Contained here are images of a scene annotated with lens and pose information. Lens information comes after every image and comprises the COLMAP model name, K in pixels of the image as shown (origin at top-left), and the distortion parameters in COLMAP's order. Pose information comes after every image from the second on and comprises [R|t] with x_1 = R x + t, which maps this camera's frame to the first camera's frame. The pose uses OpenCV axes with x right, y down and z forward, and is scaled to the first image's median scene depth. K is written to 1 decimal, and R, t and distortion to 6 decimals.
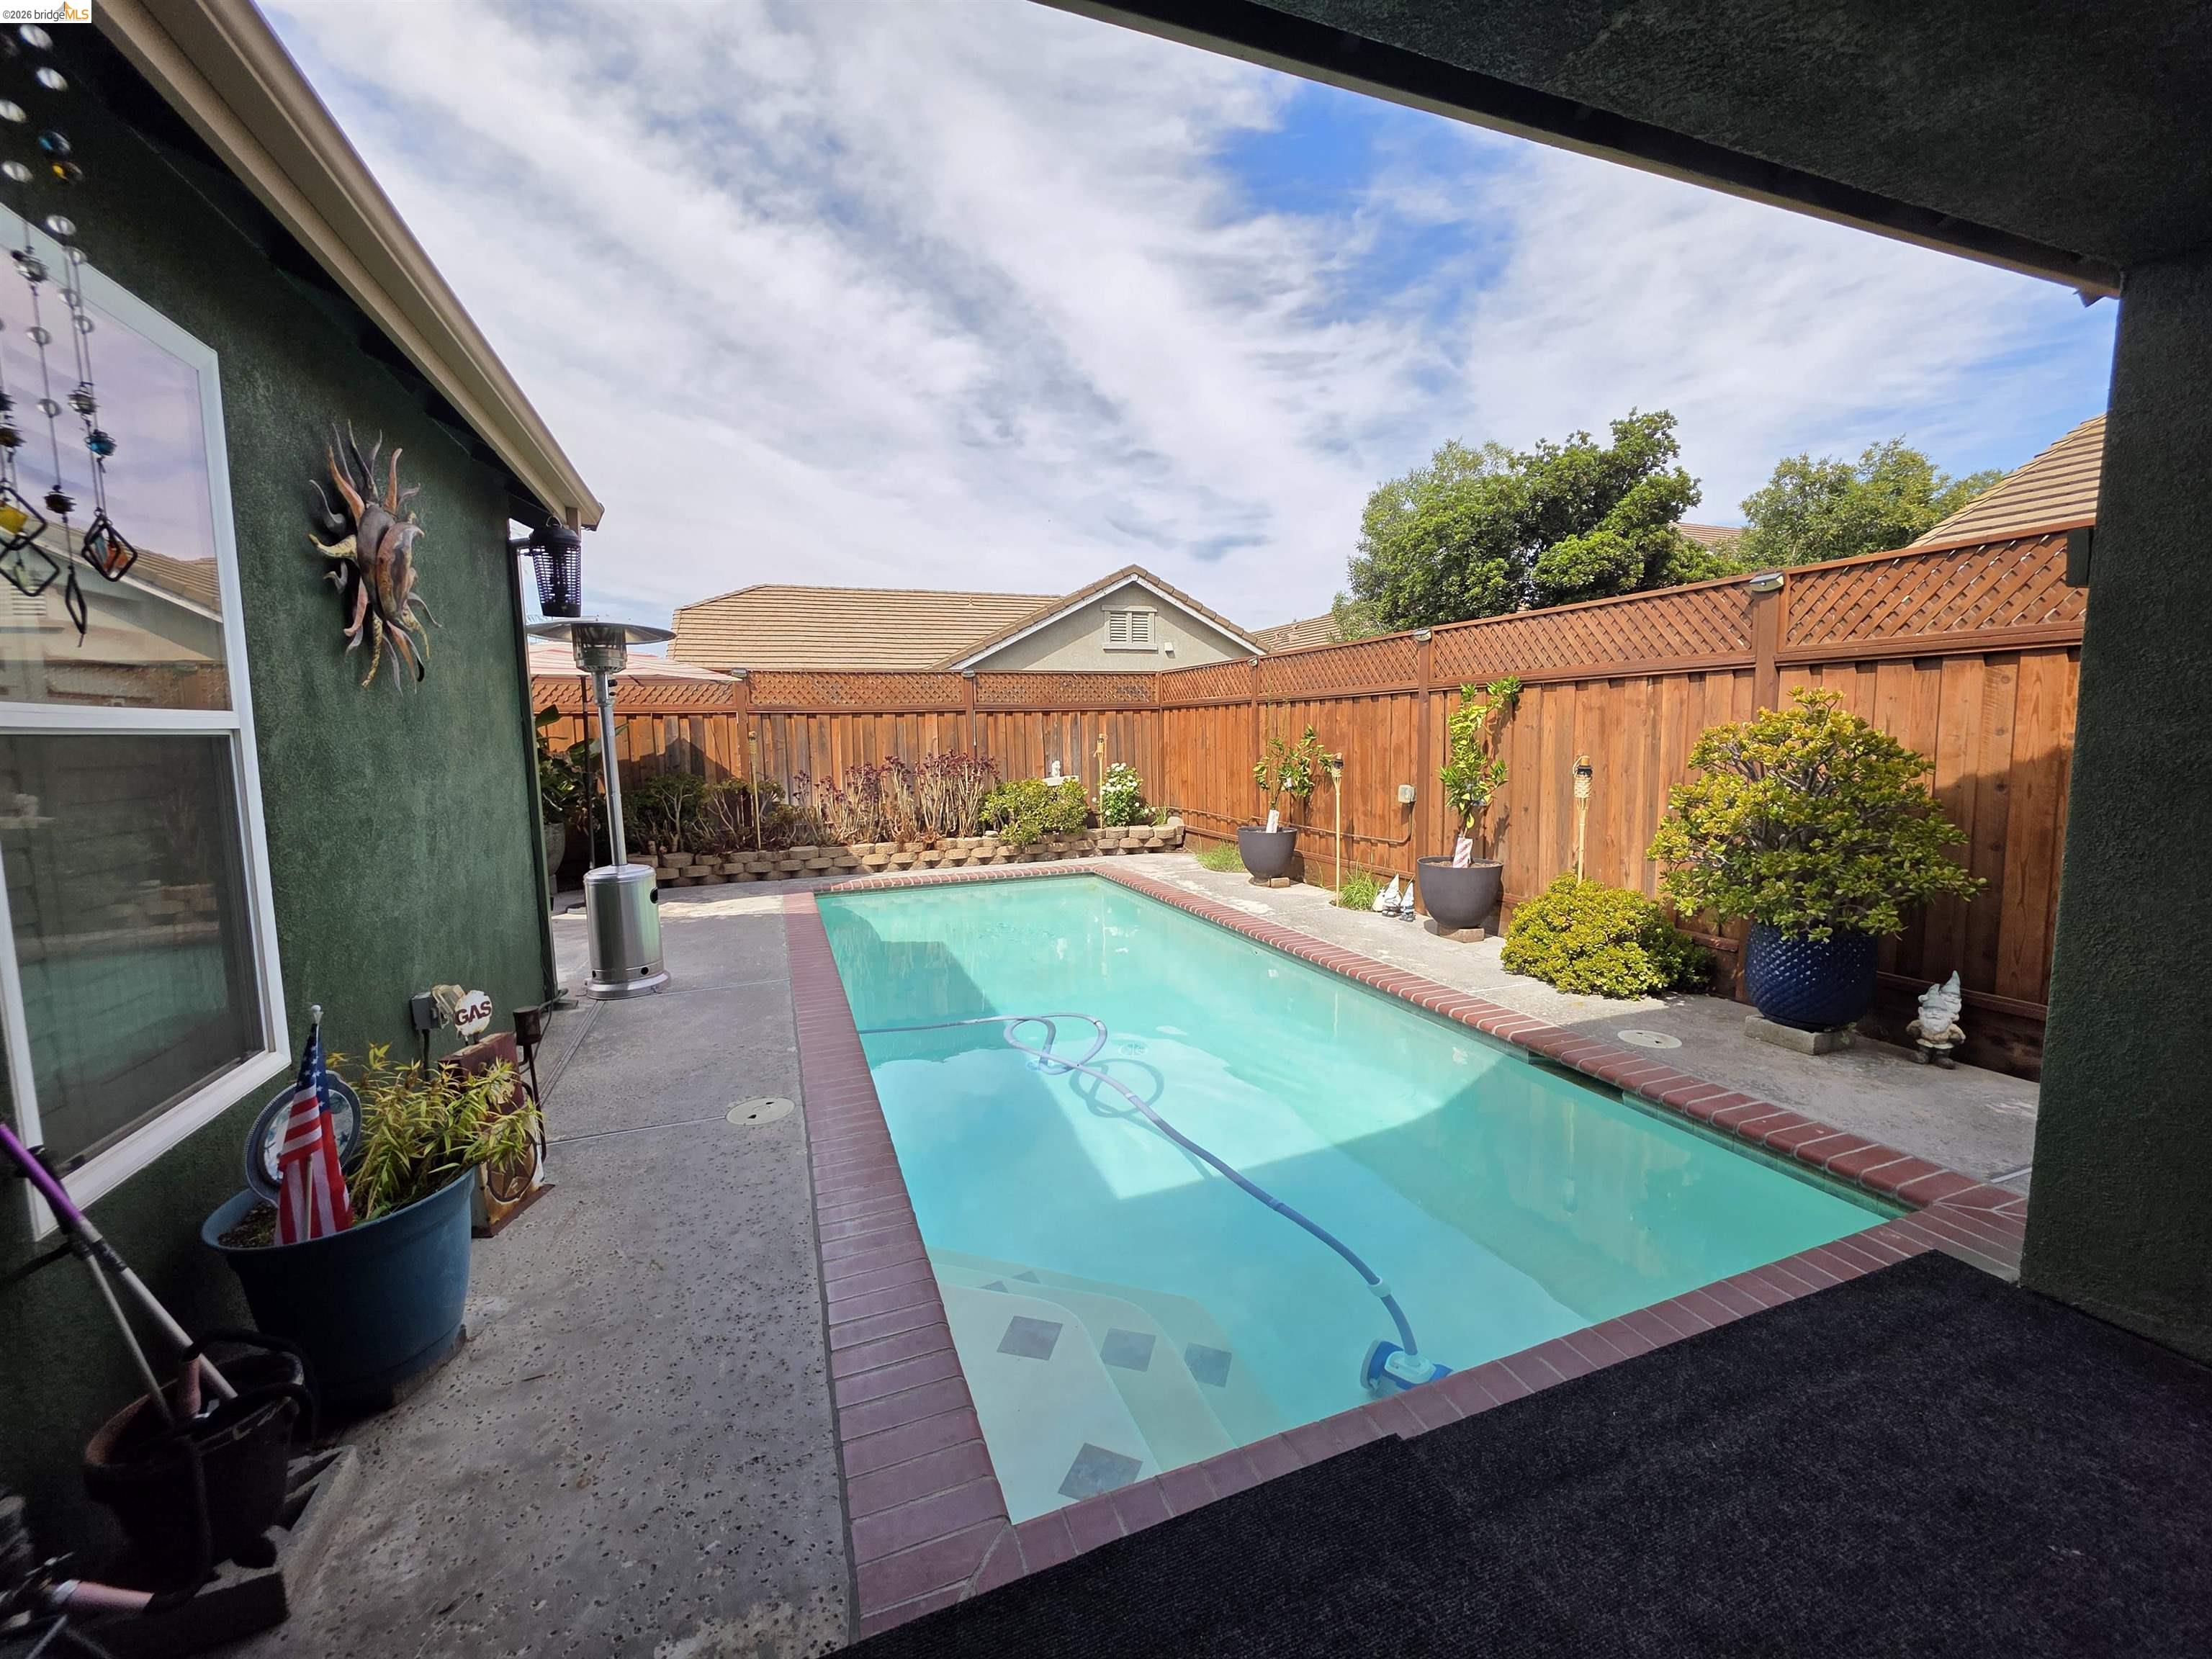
lens RADIAL K [[886.9, 0, 1101.7], [0, 886.9, 816.9], [0, 0, 1]] dist [-0.002069, 0.000871]
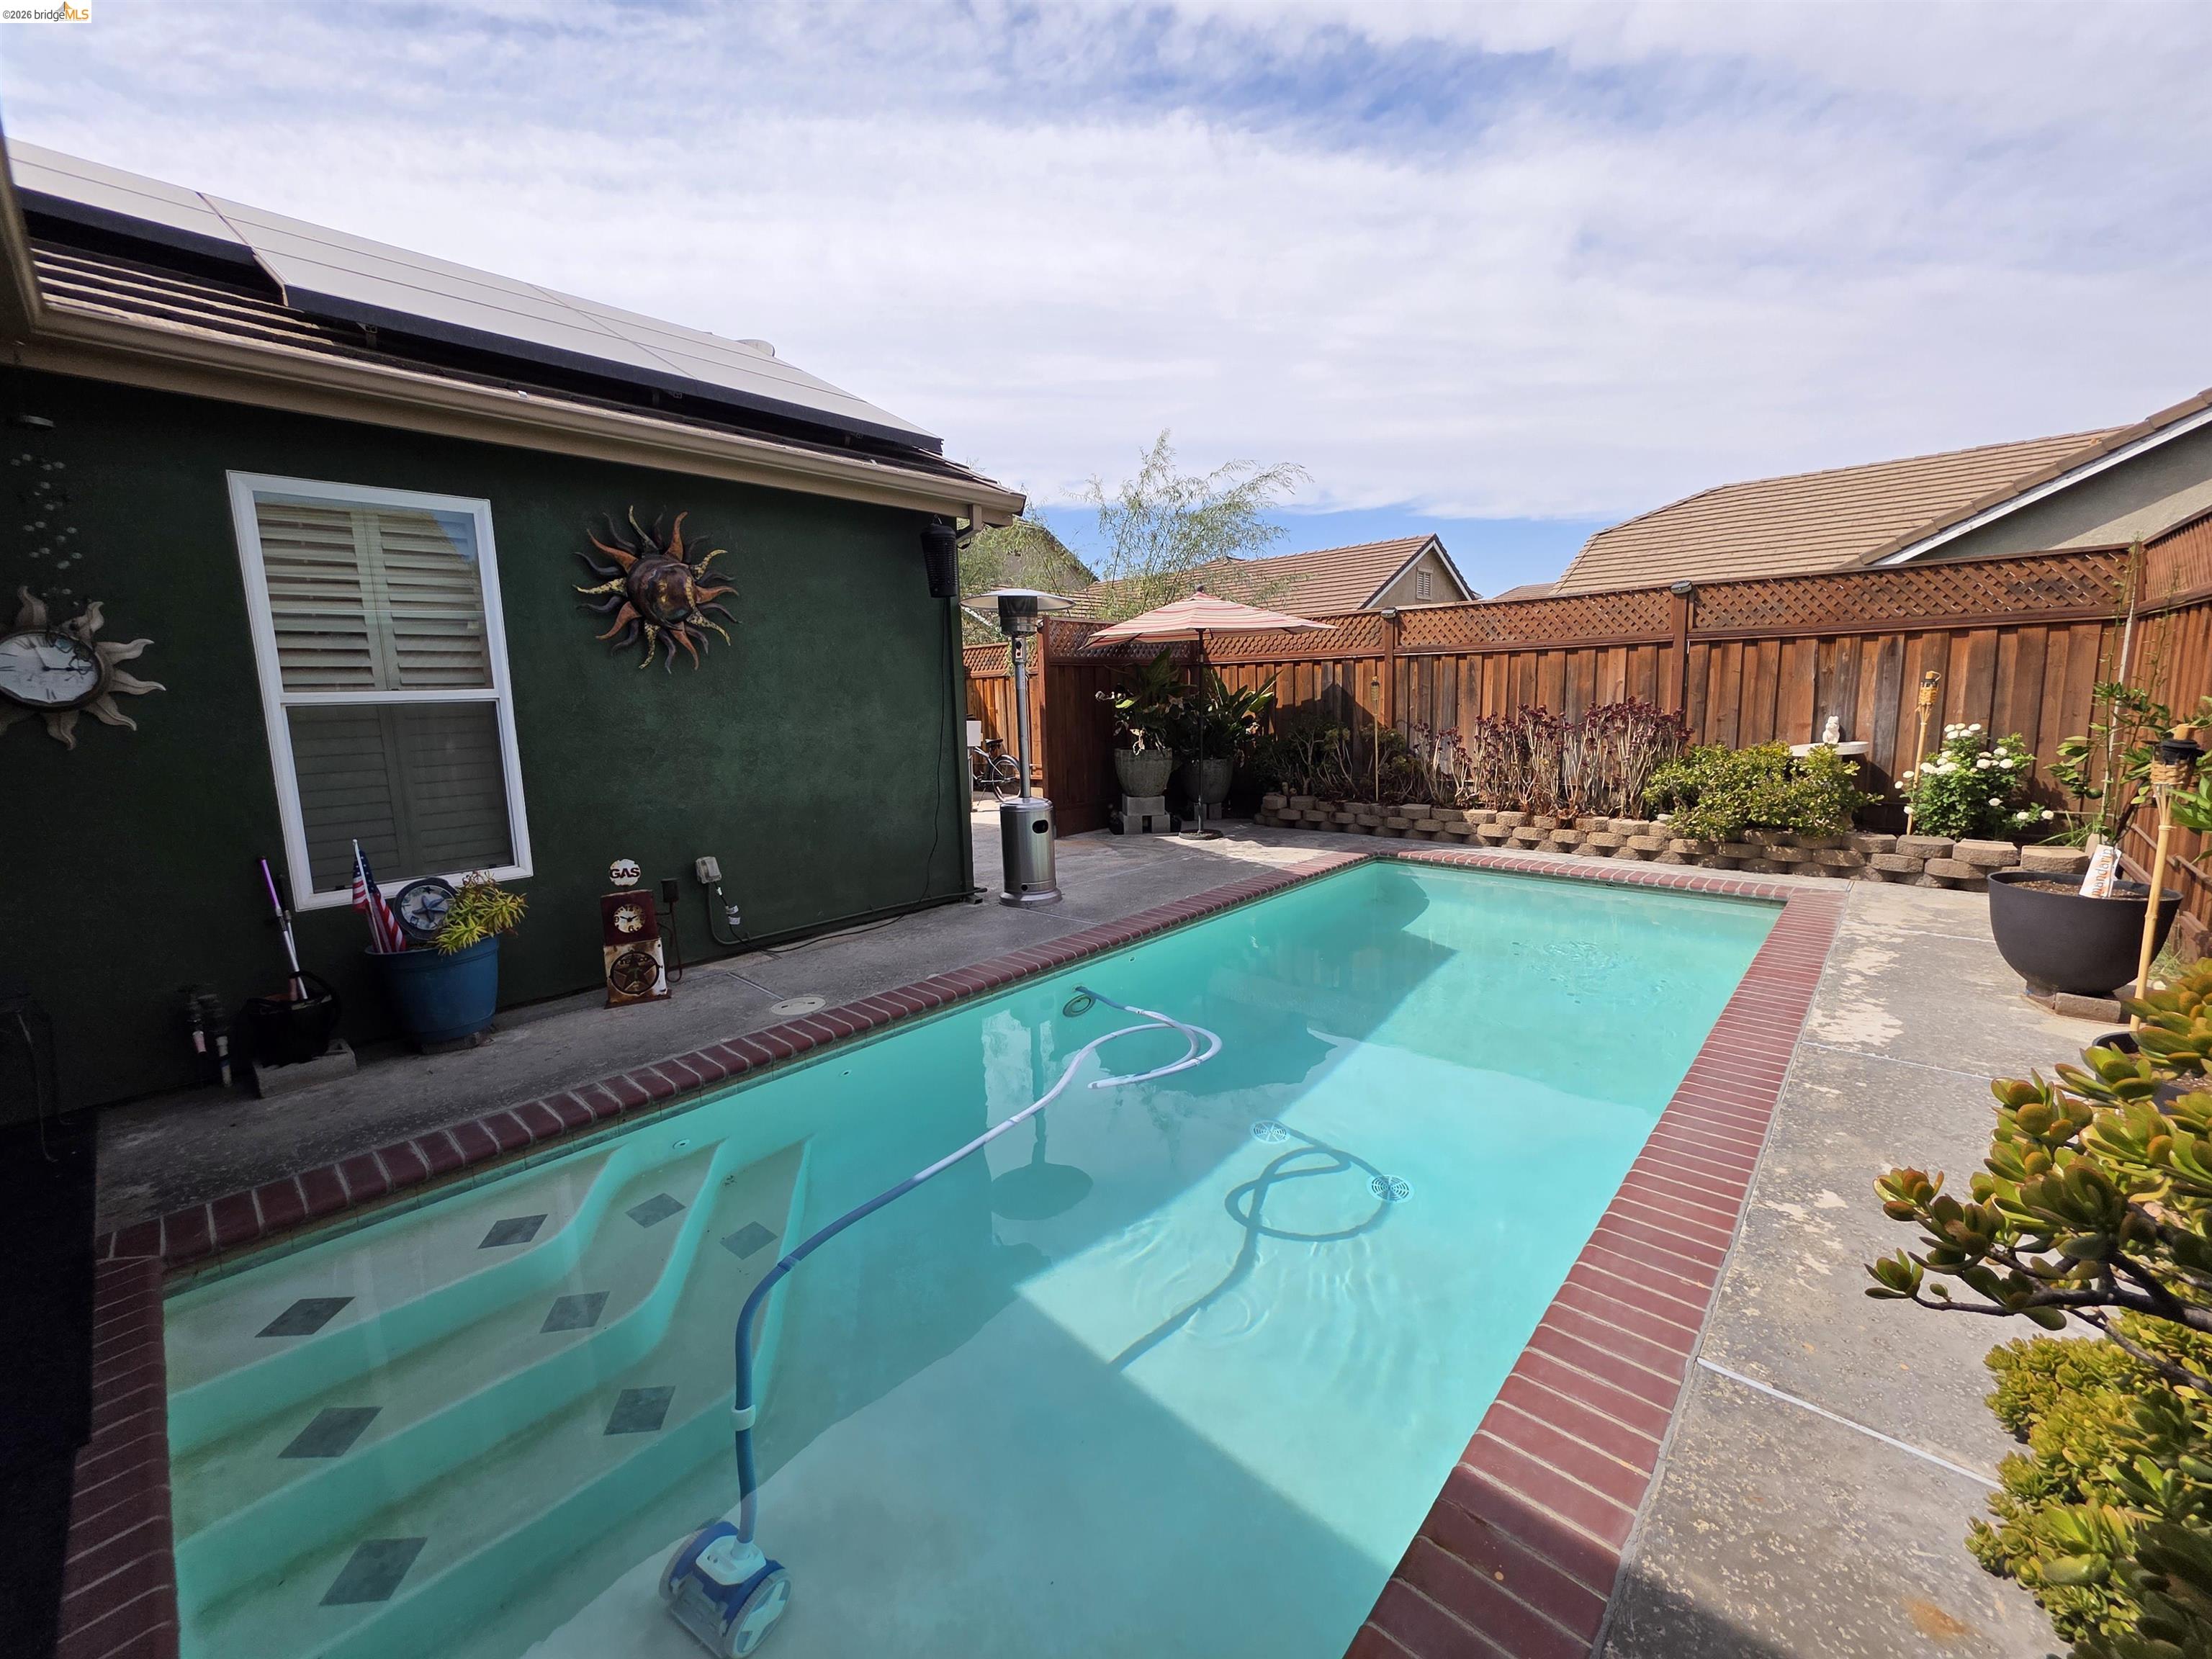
lens RADIAL K [[886.9, 0, 1101.7], [0, 886.9, 816.9], [0, 0, 1]] dist [-0.002069, 0.000871]
pose [[0.448536, 0.130261, -0.884221, 0.308450], [-0.066208, 0.991447, 0.112472, -0.033210], [0.891309, 0.008095, 0.453324, 0.298224]]
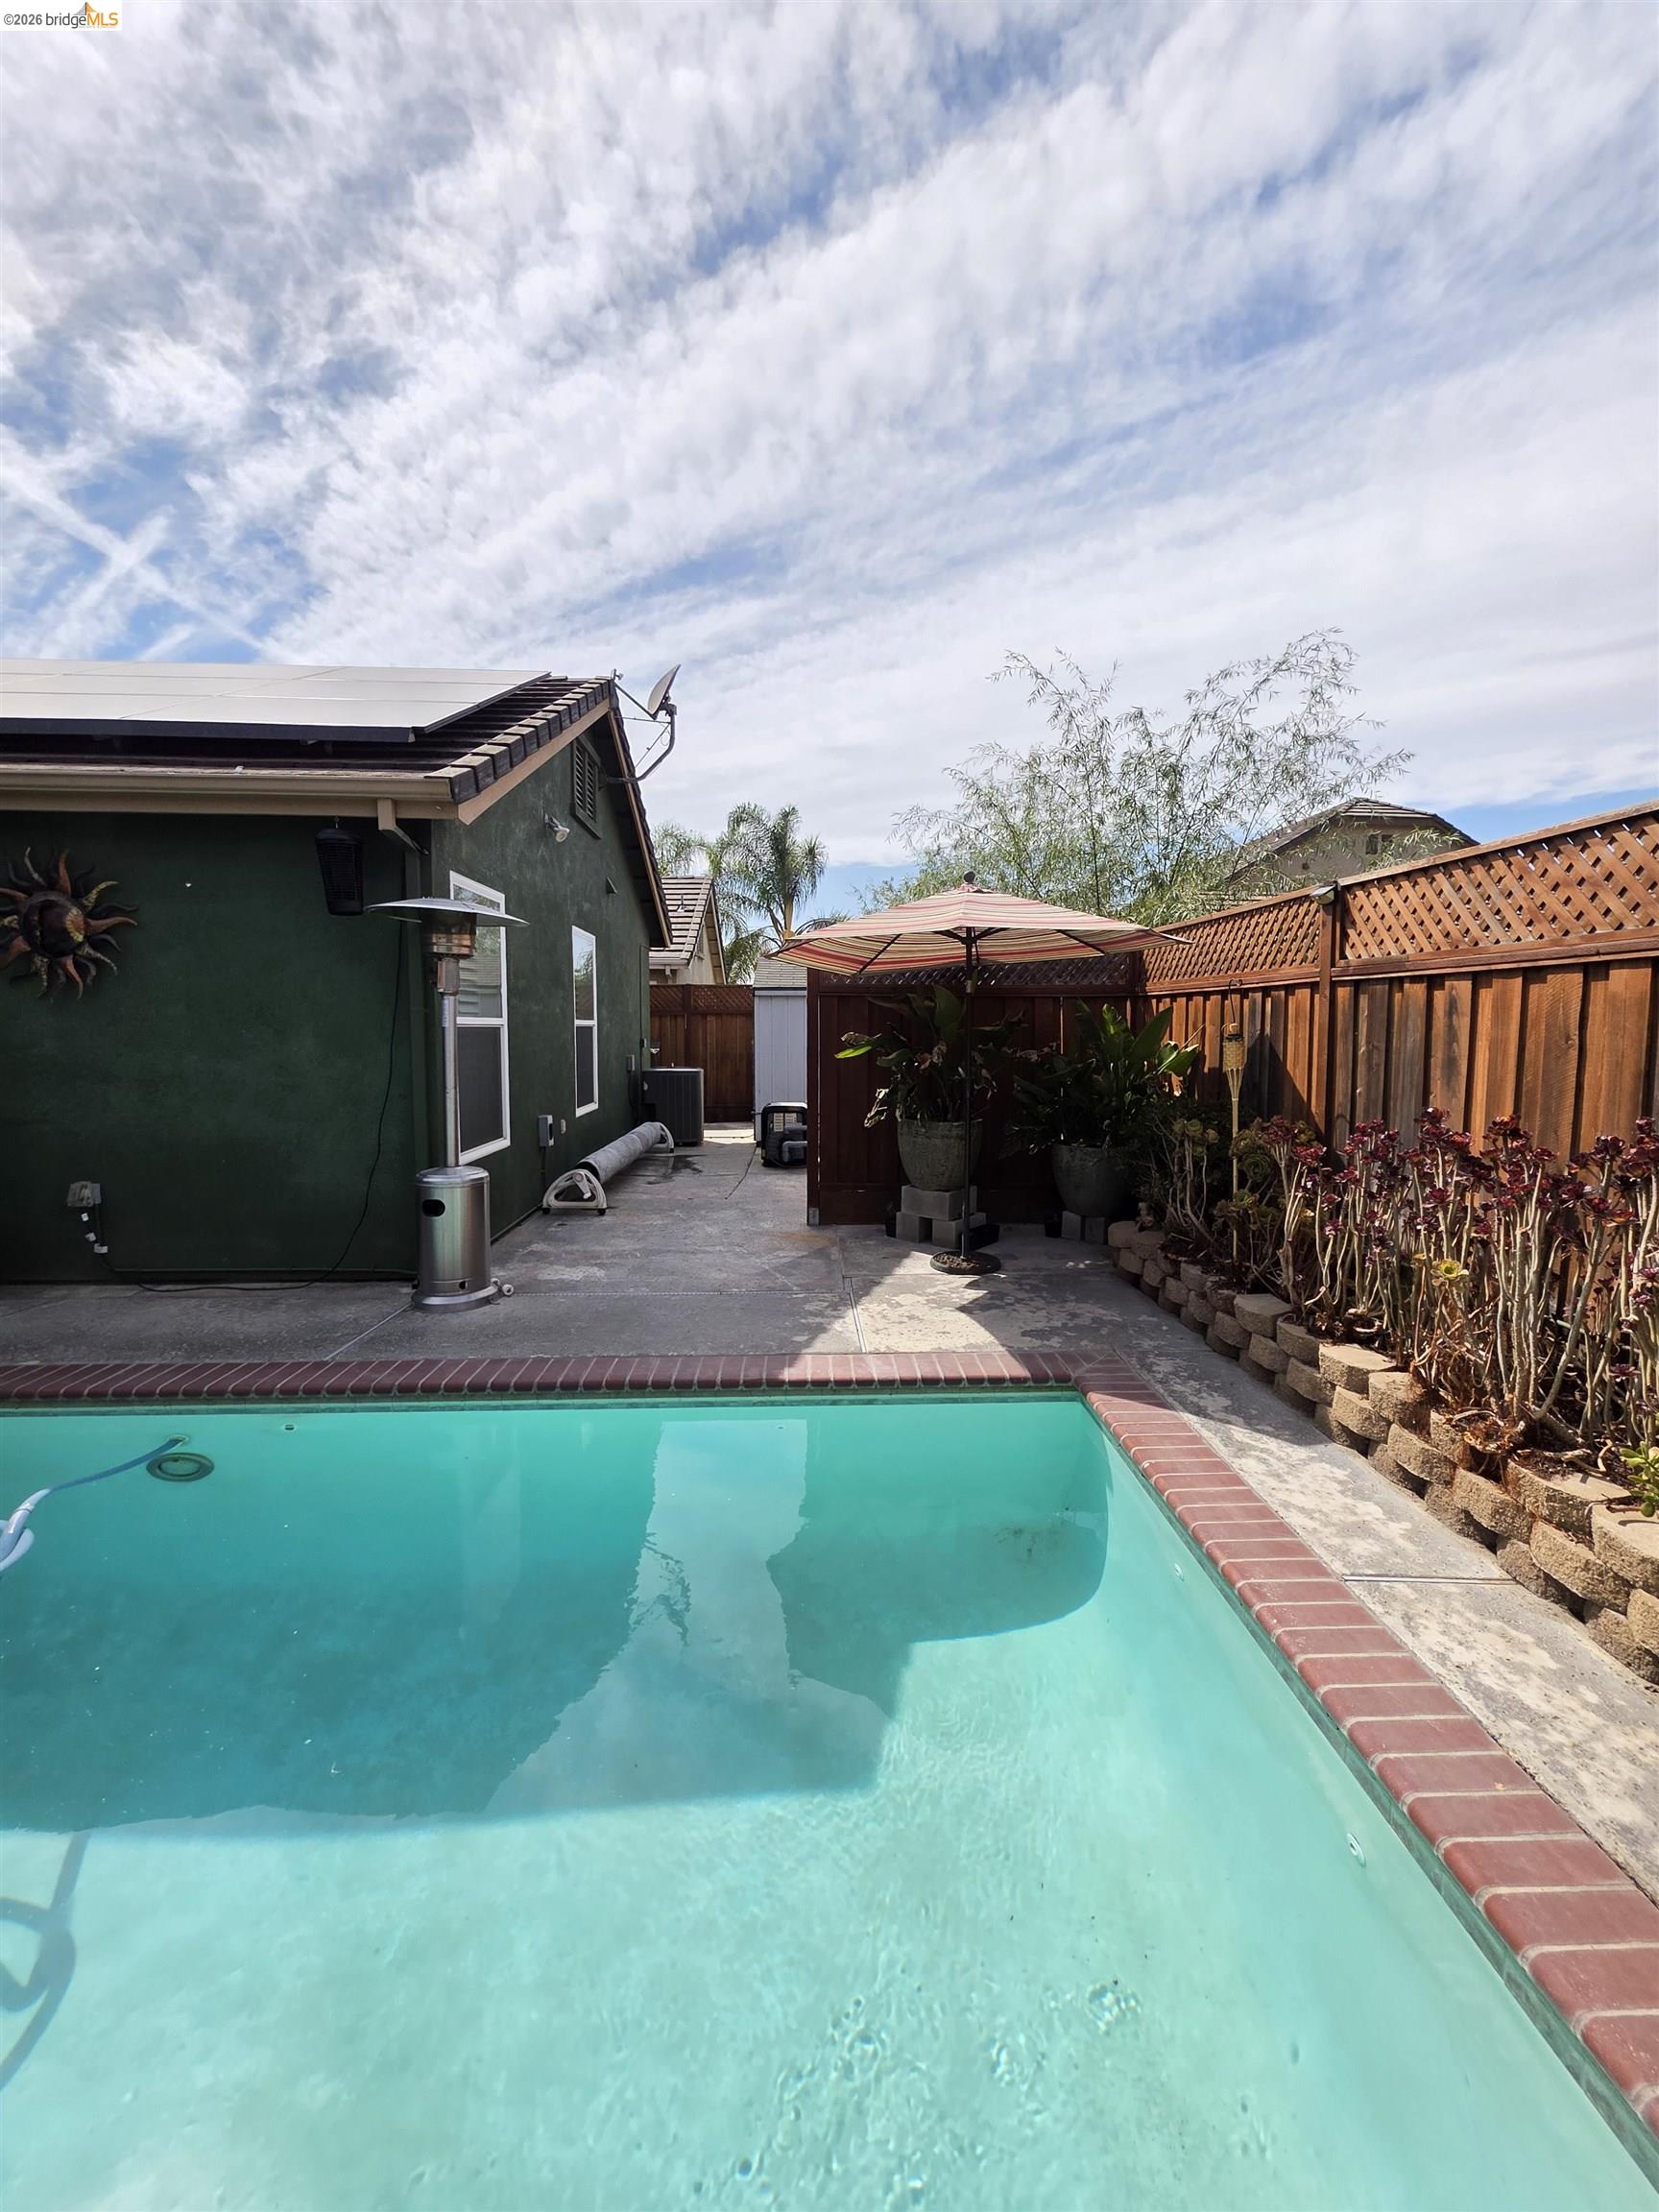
lens RADIAL K [[893.9, 0, 836.4], [0, 893.9, 1090.5], [0, 0, 1]] dist [-0.008309, 0.004576]
pose [[-0.311030, 0.084876, -0.946602, 0.112044], [-0.090710, 0.988806, 0.118466, -0.092191], [0.946061, 0.122713, -0.299850, 0.893902]]
